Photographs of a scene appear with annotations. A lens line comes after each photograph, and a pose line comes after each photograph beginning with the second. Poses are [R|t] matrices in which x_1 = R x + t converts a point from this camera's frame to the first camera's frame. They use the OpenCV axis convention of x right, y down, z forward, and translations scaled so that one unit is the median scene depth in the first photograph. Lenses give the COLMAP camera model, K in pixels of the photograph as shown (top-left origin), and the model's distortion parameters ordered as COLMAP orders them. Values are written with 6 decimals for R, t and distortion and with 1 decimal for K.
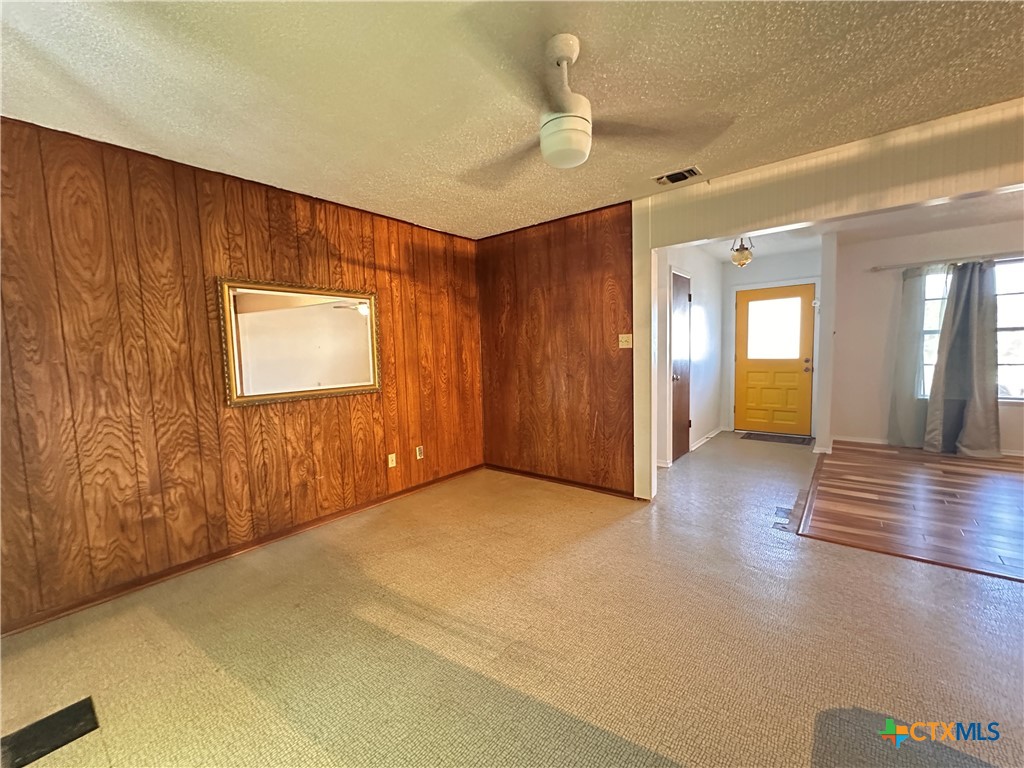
lens RADIAL K [[413.7, 0, 510.9], [0, 413.7, 385.2], [0, 0, 1]] dist [-0.004463, 0.001091]
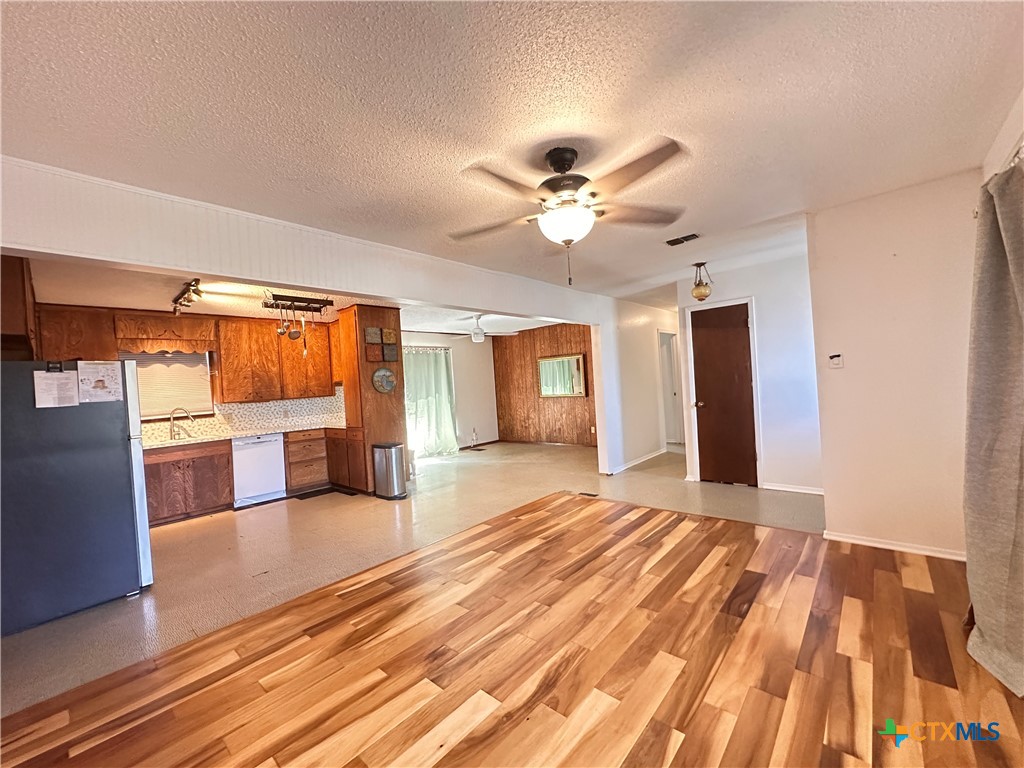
lens RADIAL K [[413.7, 0, 512.8], [0, 413.7, 382.5], [0, 0, 1]] dist [-0.004463, 0.001091]
pose [[-0.044248, 0.033244, -0.998467, 1.915253], [-0.020563, 0.999204, 0.034180, -0.131923], [0.998809, 0.022043, -0.043529, 0.691294]]
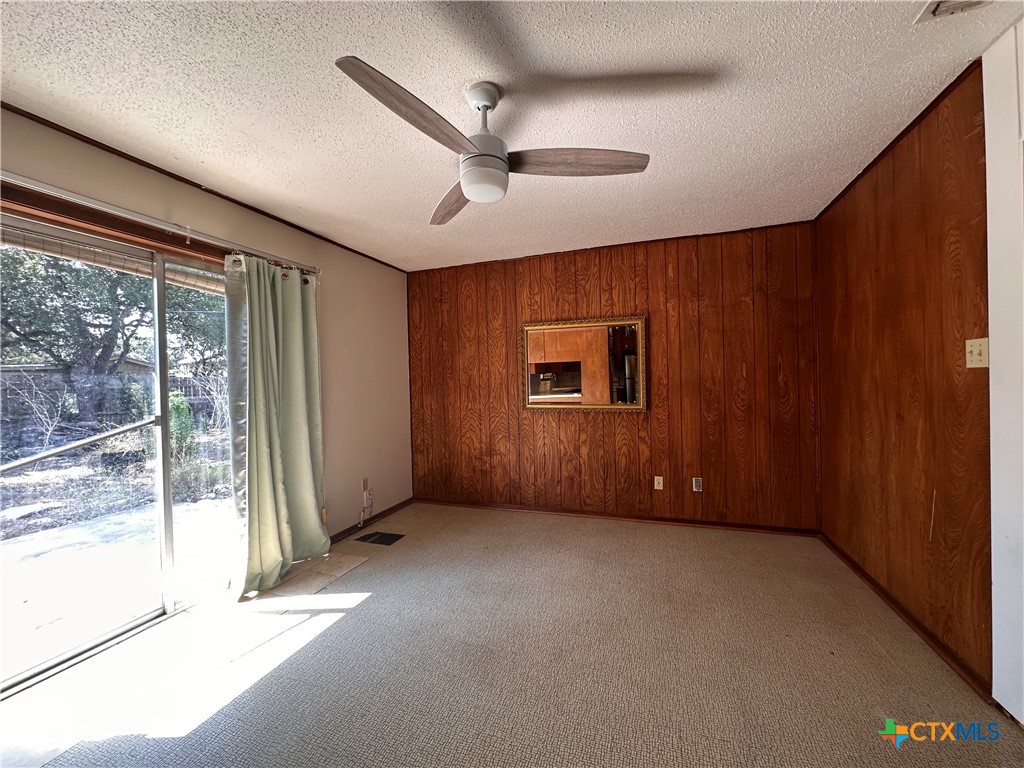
lens RADIAL K [[413.7, 0, 516.9], [0, 413.7, 383.9], [0, 0, 1]] dist [-0.004463, 0.001091]
pose [[0.343113, 0.030153, -0.938810, 0.529111], [-0.068515, 0.997626, 0.007002, -0.038430], [0.936792, 0.061920, 0.344364, 0.339060]]
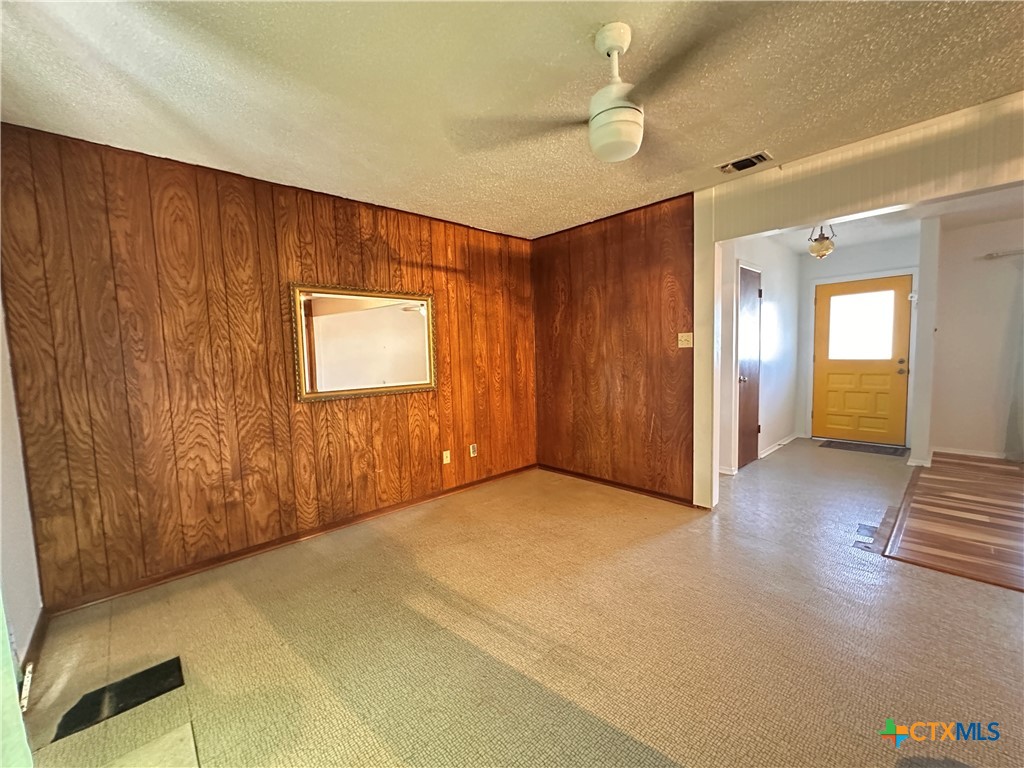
lens RADIAL K [[413.7, 0, 511.5], [0, 413.7, 385.2], [0, 0, 1]] dist [-0.004463, 0.001091]
pose [[0.990195, 0.011034, -0.139255, 0.014325], [-0.011032, 0.999939, 0.000781, 0.000360], [0.139255, 0.000763, 0.990256, 0.003343]]
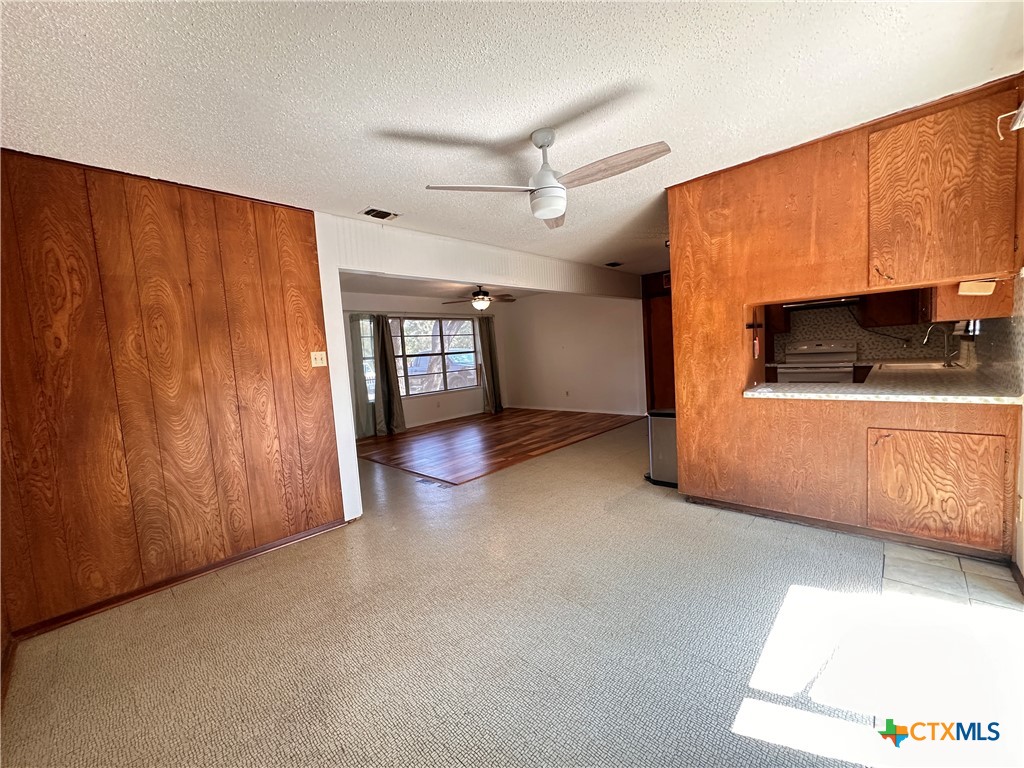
lens RADIAL K [[413.7, 0, 508.4], [0, 413.7, 383.1], [0, 0, 1]] dist [-0.004463, 0.001091]
pose [[0.083192, -0.049289, 0.995314, -0.593877], [0.147156, 0.988434, 0.036648, -0.024548], [-0.985609, 0.143418, 0.089483, 0.497679]]
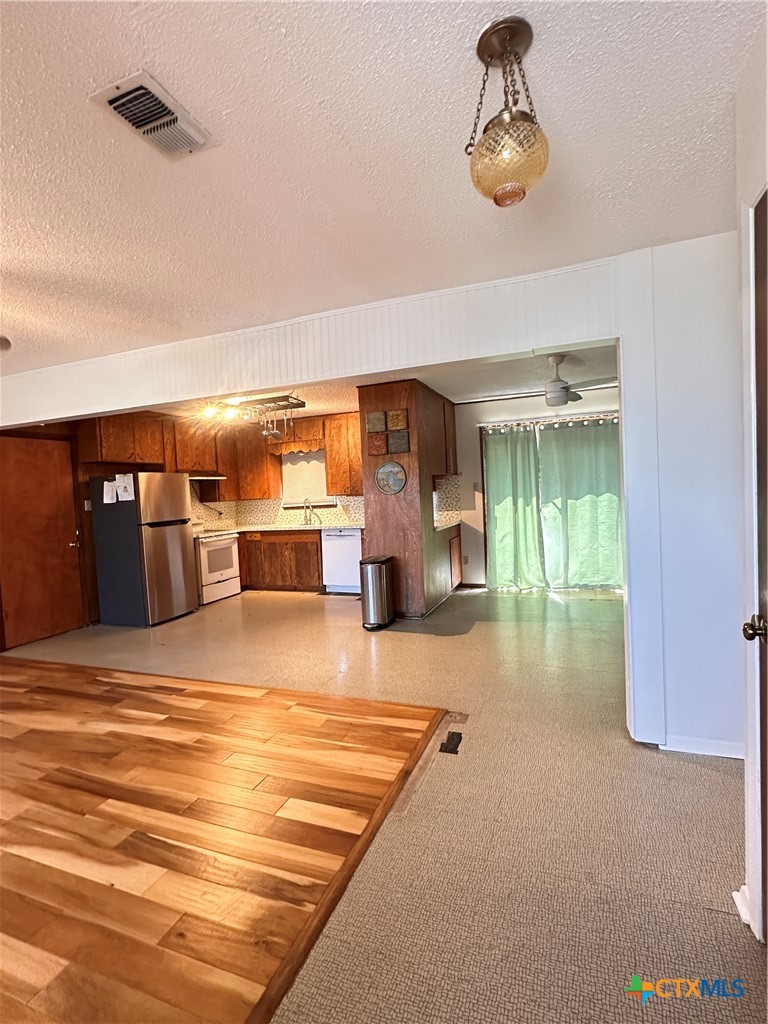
lens RADIAL K [[497.7, 0, 382.1], [0, 497.7, 516.7], [0, 0, 1]] dist [0.000678, -0.000425]
pose [[-0.949975, 0.094474, -0.297695, 0.875561], [0.052820, 0.988021, 0.144996, -0.178768], [0.307827, 0.122018, -0.943586, 1.516668]]
